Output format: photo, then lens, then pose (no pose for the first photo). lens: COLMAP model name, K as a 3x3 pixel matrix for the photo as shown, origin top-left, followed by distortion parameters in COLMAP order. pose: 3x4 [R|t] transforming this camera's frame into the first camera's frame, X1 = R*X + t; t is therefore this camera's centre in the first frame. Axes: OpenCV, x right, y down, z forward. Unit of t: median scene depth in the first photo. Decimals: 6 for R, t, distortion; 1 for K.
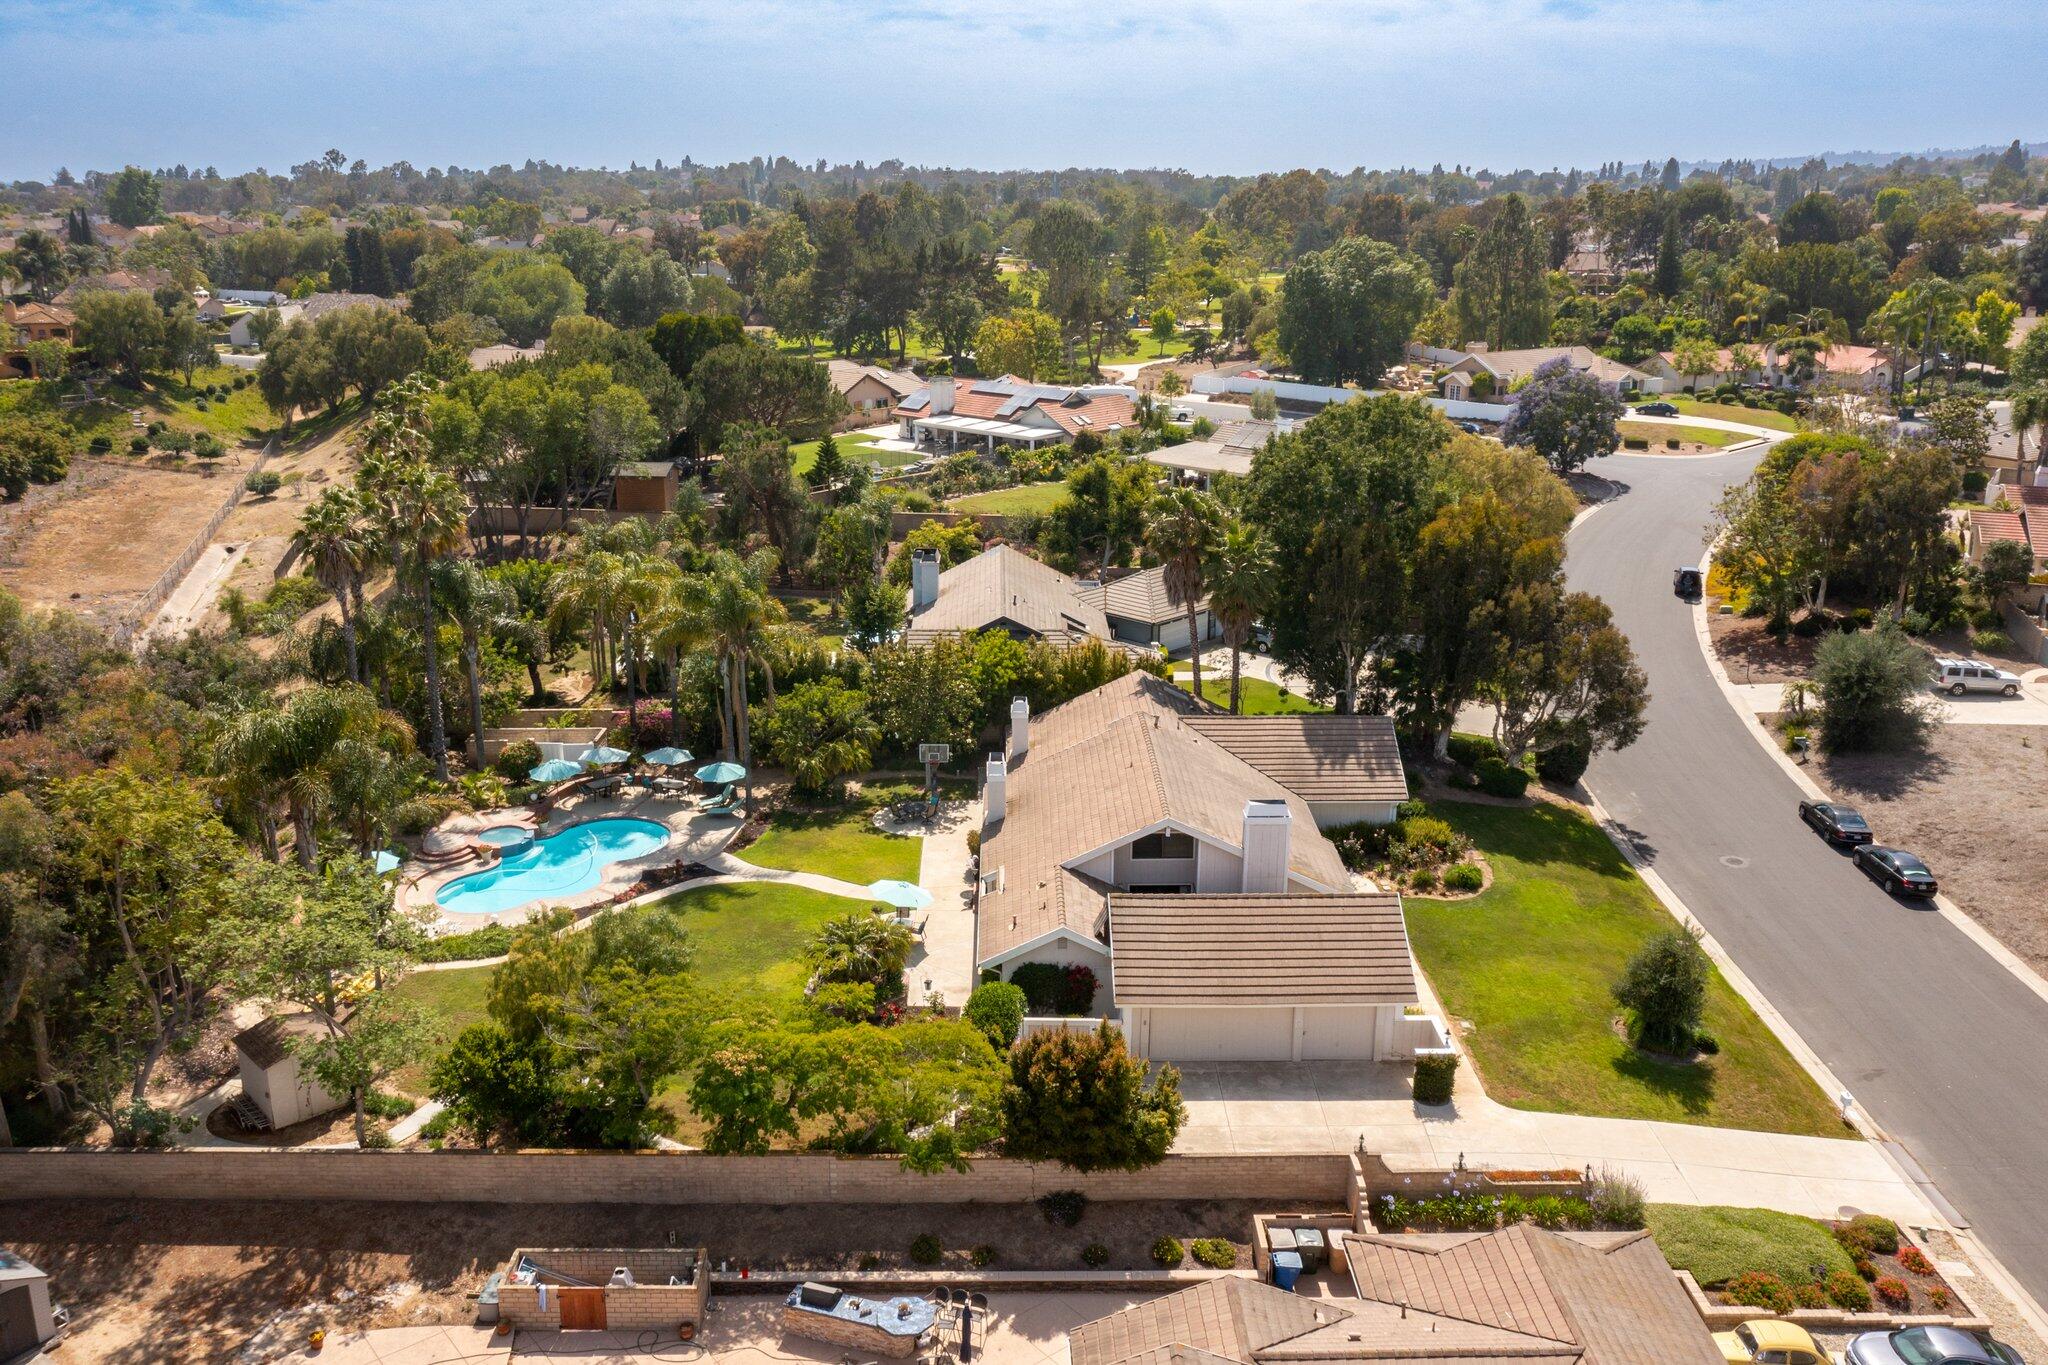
lens RADIAL K [[1709.0, 0, 1024.0], [0, 1709.0, 682.5], [0, 0, 1]] dist [0.001129, -0.007125]
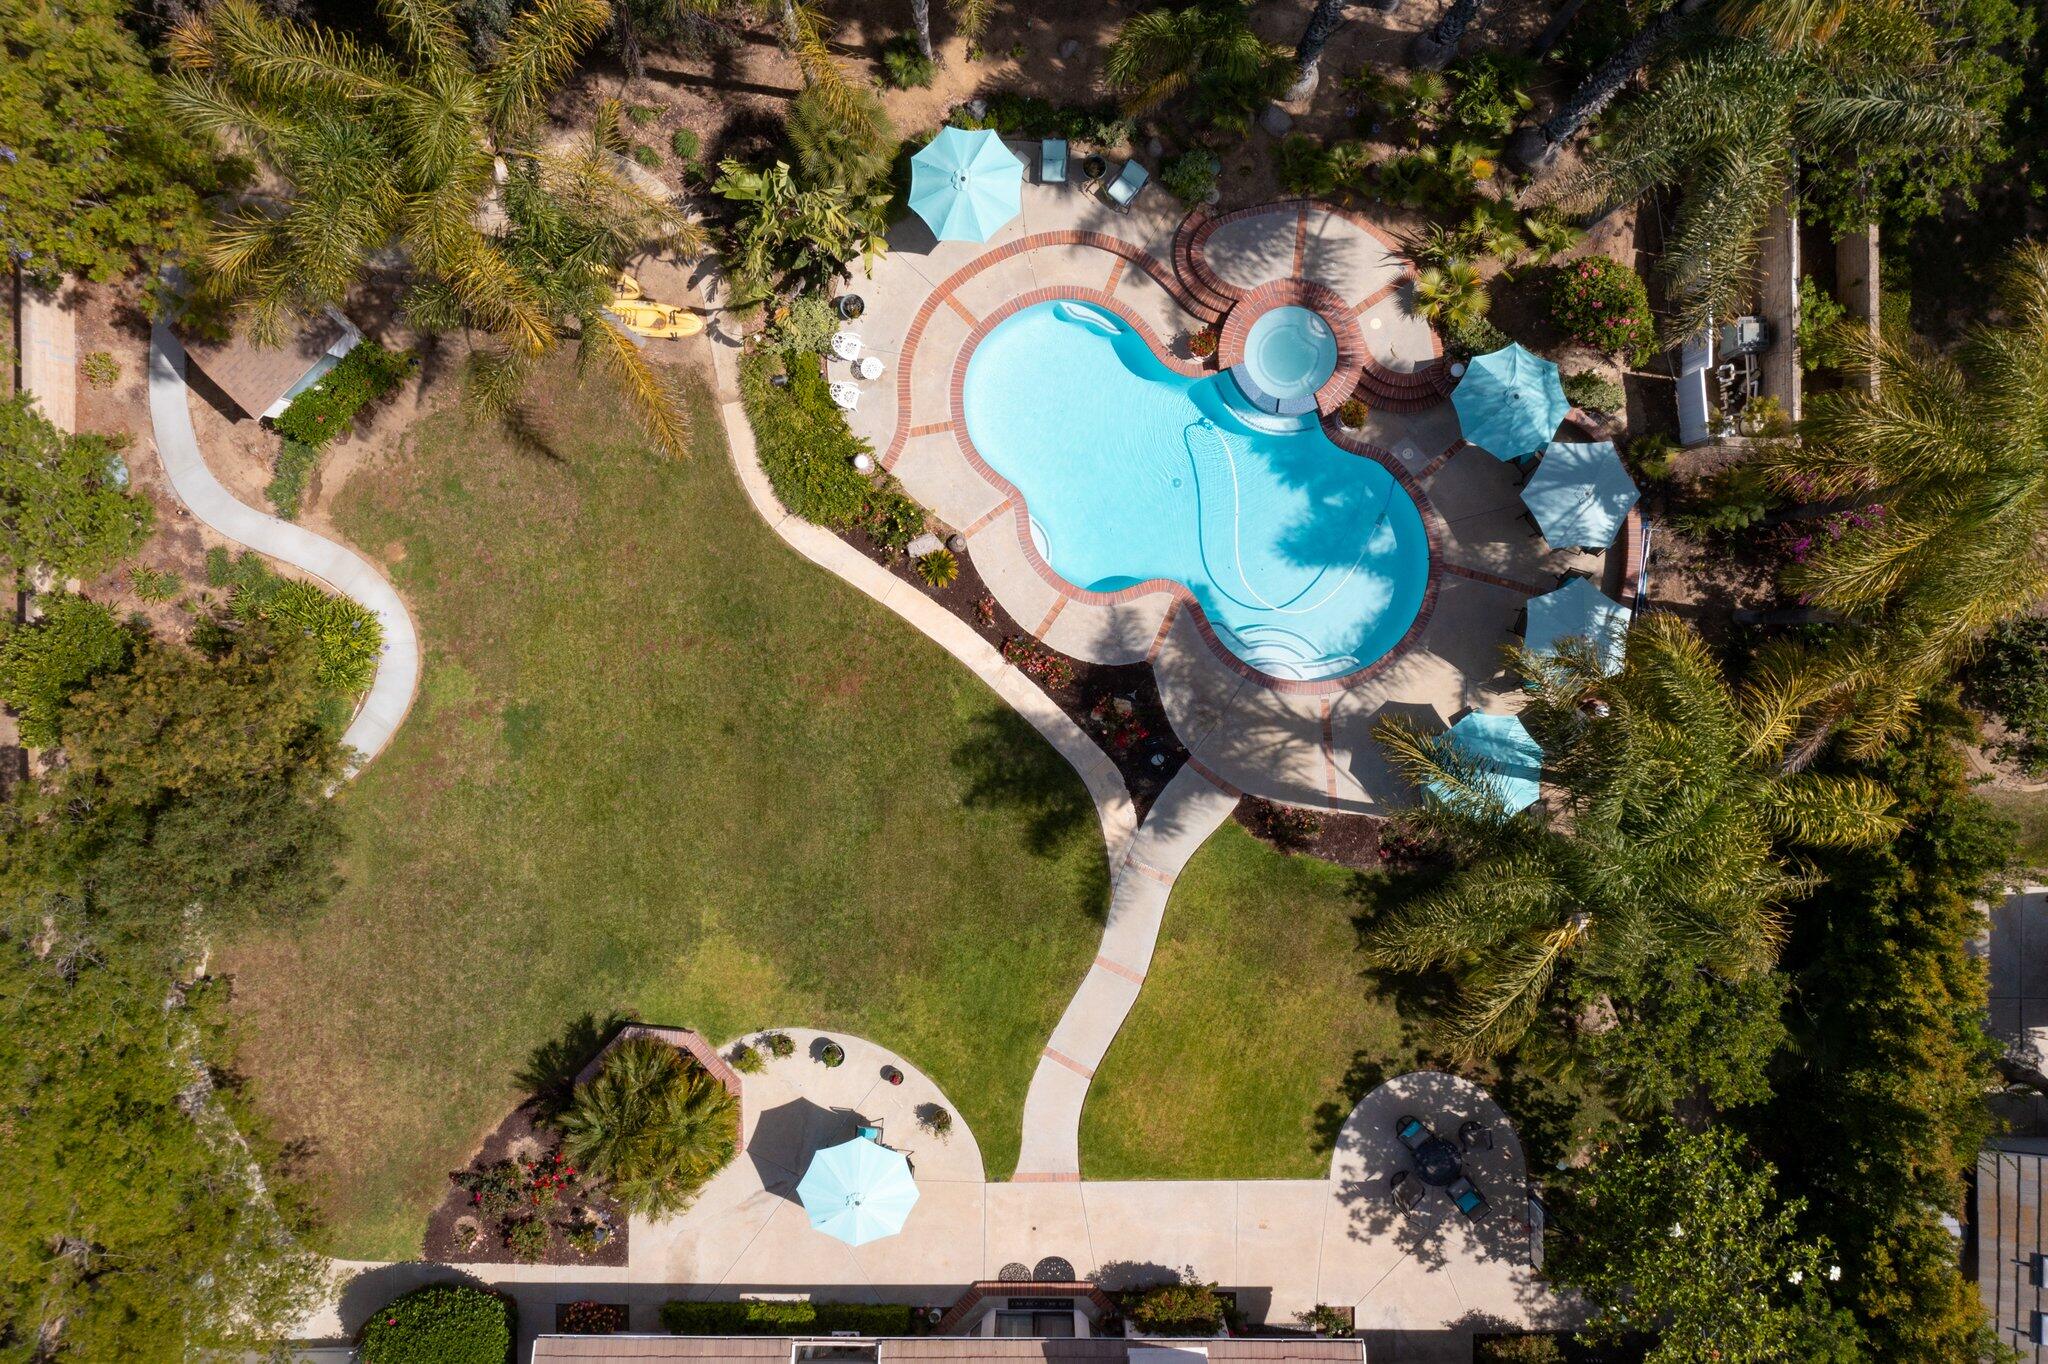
lens RADIAL K [[1709.0, 0, 1024.0], [0, 1709.0, 682.0], [0, 0, 1]] dist [0.001129, -0.007125]
pose [[-0.007892, 0.999750, 0.020940, -0.232553], [-0.267285, -0.022288, 0.963360, -0.397032], [0.963585, 0.002006, 0.267394, 0.840745]]
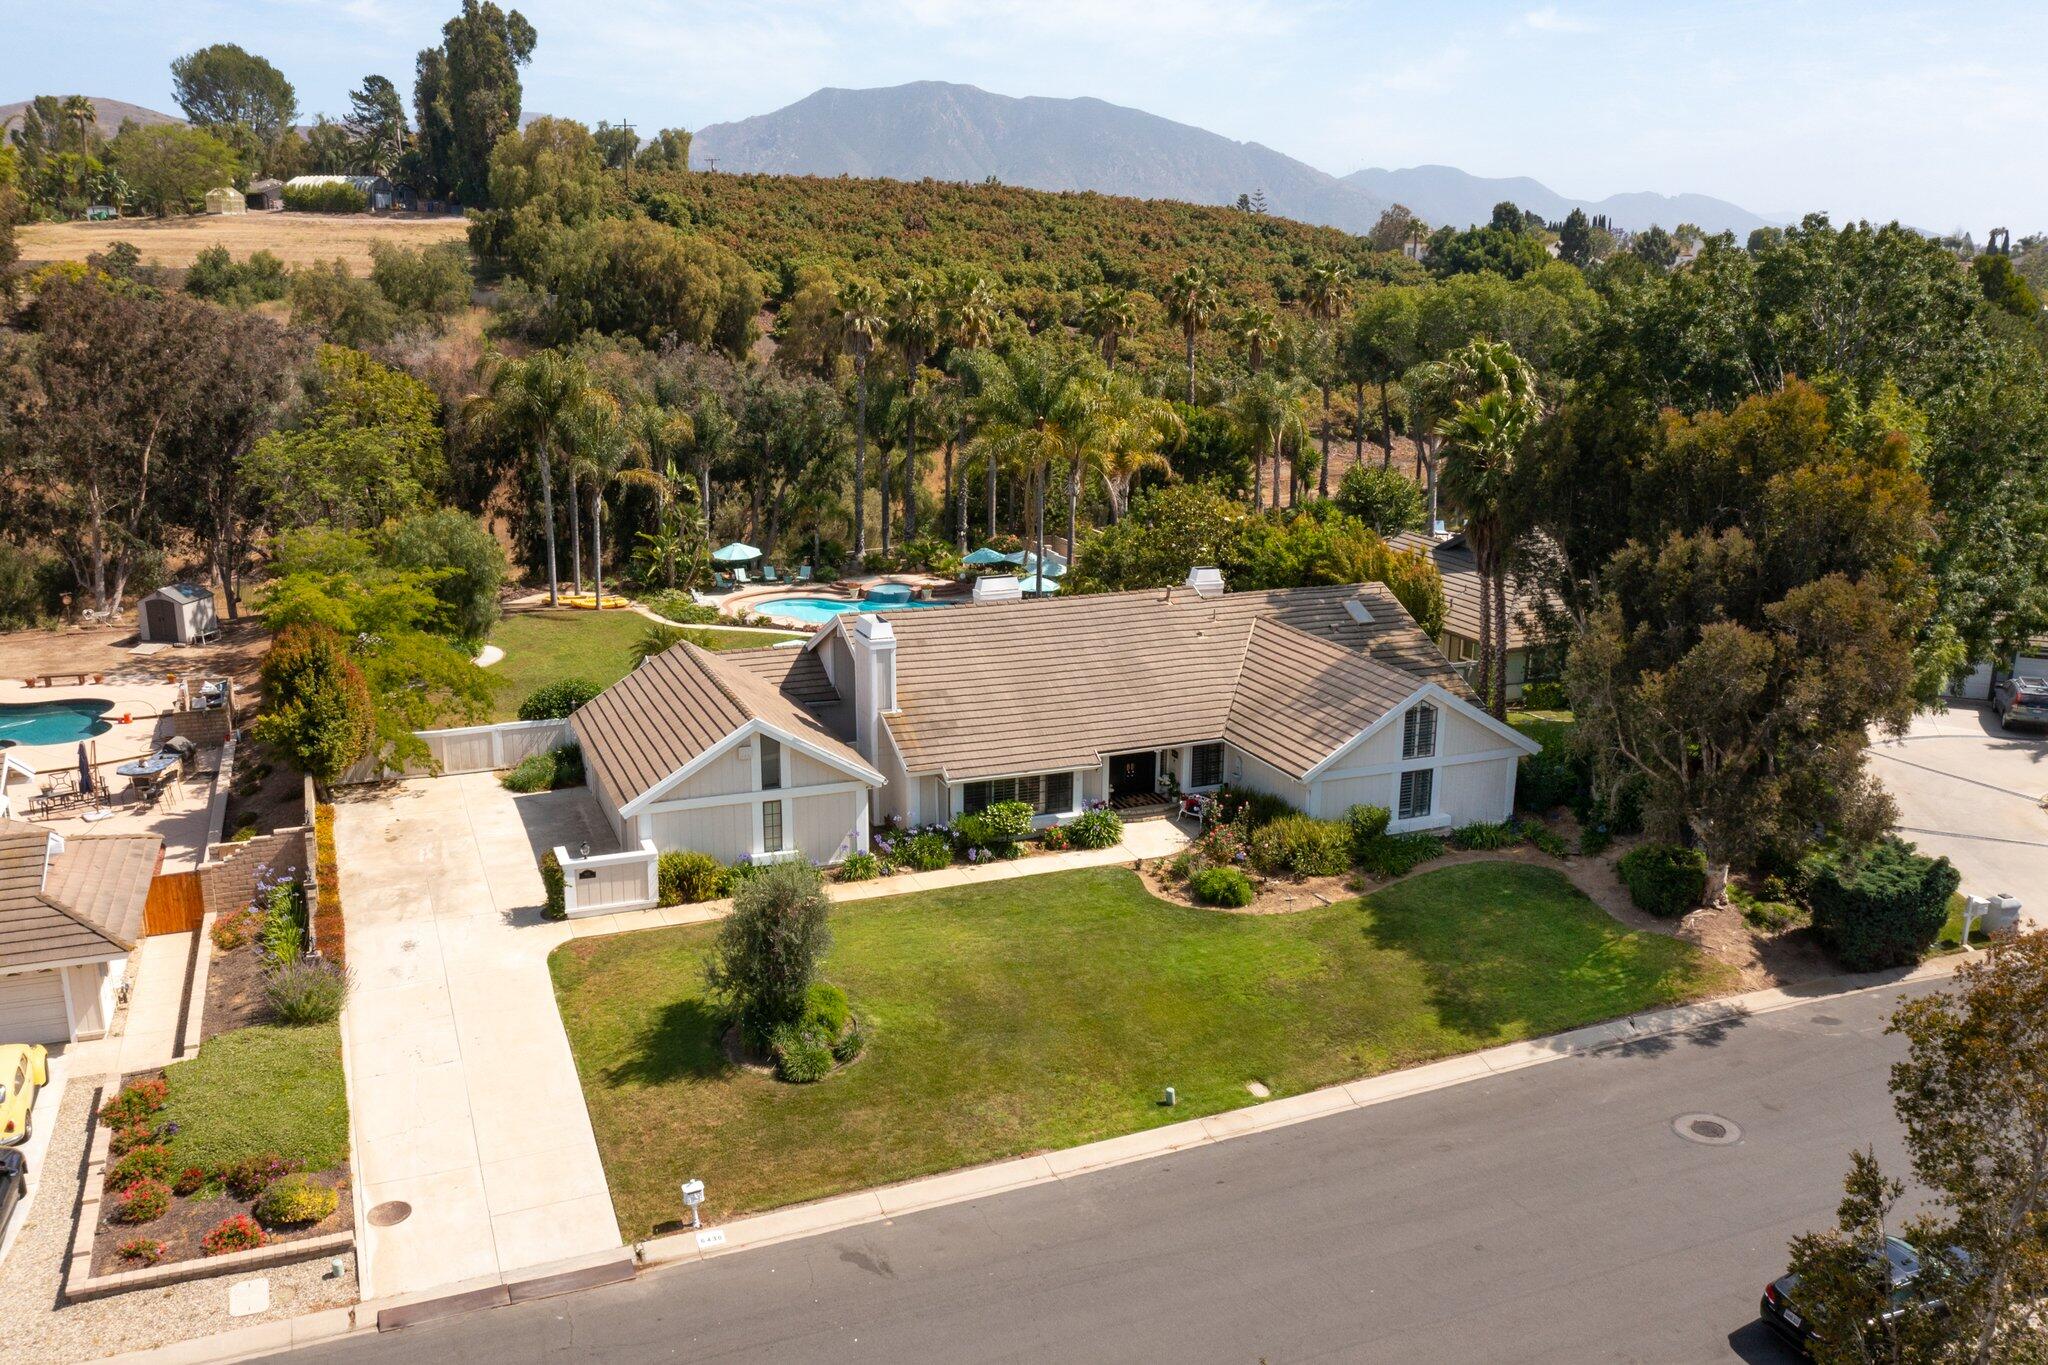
lens RADIAL K [[1713.5, 0, 1024.0], [0, 1713.5, 682.5], [0, 0, 1]] dist [-0.021383, -0.002103]
pose [[0.364942, 0.227700, -0.902757, 0.810660], [-0.272588, 0.953274, 0.130247, -0.025050], [0.890232, 0.198548, 0.409958, 0.662432]]
